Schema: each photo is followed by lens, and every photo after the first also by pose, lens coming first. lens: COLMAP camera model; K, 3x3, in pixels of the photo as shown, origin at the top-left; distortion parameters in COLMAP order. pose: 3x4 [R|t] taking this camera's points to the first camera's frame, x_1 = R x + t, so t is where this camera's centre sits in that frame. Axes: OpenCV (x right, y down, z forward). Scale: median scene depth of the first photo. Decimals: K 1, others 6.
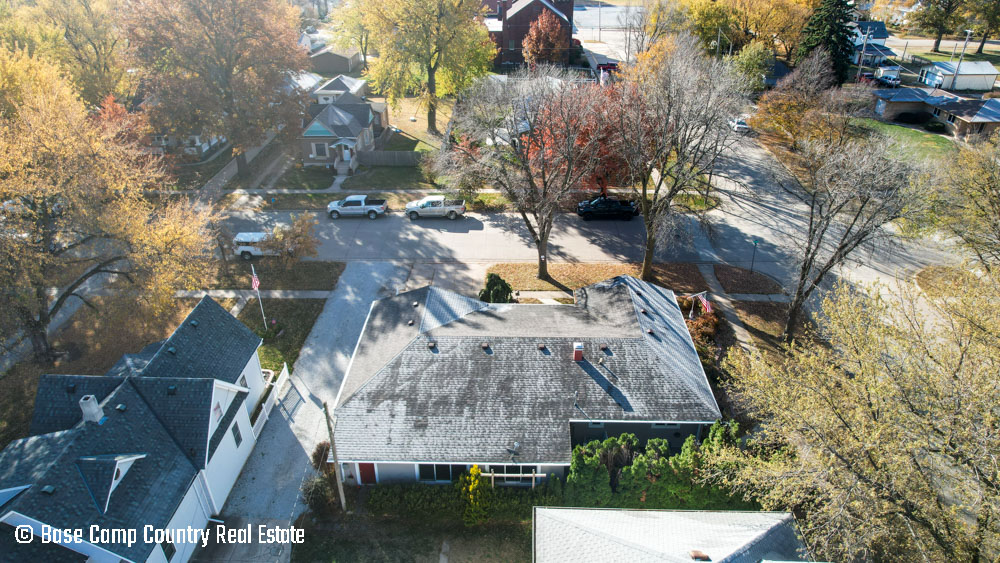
lens RADIAL K [[651.4, 0, 498.3], [0, 651.4, 281.4], [0, 0, 1]] dist [-0.029972, 0.004541]
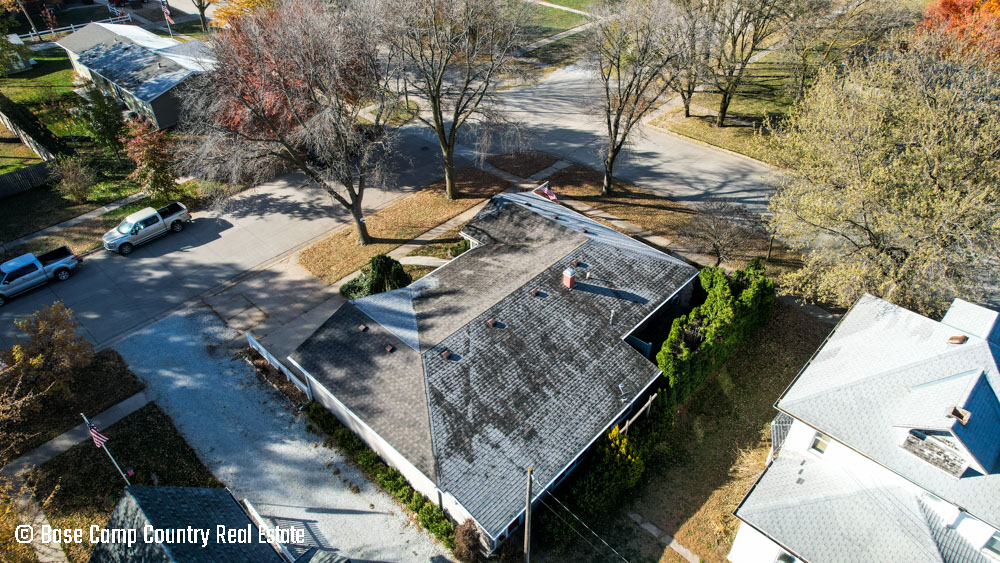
lens RADIAL K [[651.4, 0, 499.2], [0, 651.4, 279.5], [0, 0, 1]] dist [-0.029972, 0.004541]
pose [[0.659039, -0.456367, 0.597827, -0.370167], [0.375422, 0.888371, 0.264301, -0.129507], [-0.651710, 0.050253, 0.756802, 0.247328]]
